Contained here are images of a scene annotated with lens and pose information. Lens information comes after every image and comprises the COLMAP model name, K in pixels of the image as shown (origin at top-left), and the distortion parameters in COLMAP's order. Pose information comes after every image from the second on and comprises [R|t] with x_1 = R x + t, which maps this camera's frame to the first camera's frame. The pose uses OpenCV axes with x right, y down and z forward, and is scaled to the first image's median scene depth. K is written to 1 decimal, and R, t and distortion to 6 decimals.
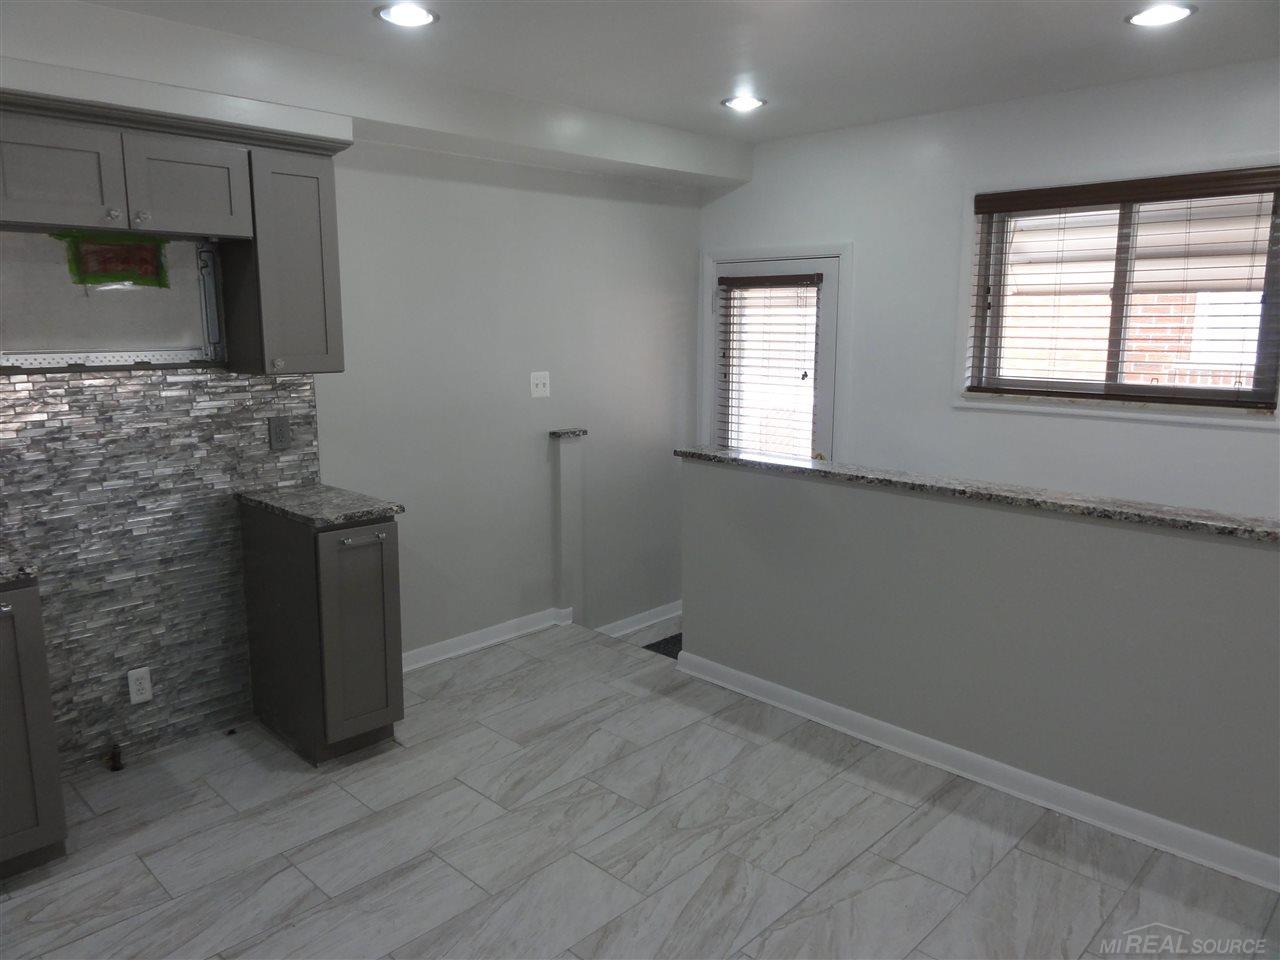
lens RADIAL K [[904.1, 0, 639.9], [0, 904.1, 479.4], [0, 0, 1]] dist [-0.003808, -0.001269]
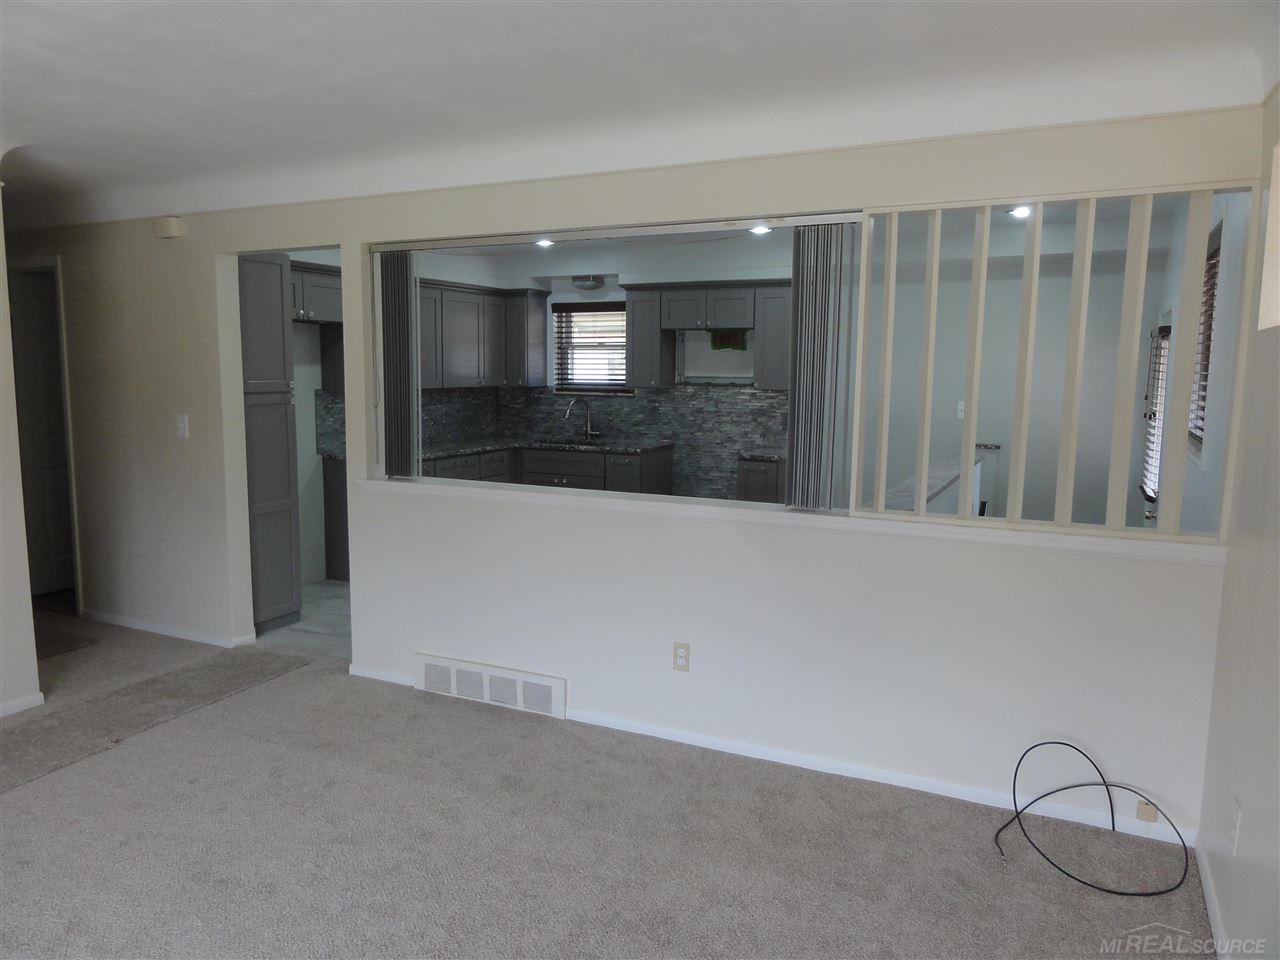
lens RADIAL K [[904.1, 0, 639.8], [0, 904.1, 481.6], [0, 0, 1]] dist [-0.003808, -0.001269]
pose [[0.309278, 0.113122, -0.944220, 1.546666], [-0.176407, 0.982491, 0.059925, 0.020608], [0.934466, 0.148034, 0.323819, 0.069753]]
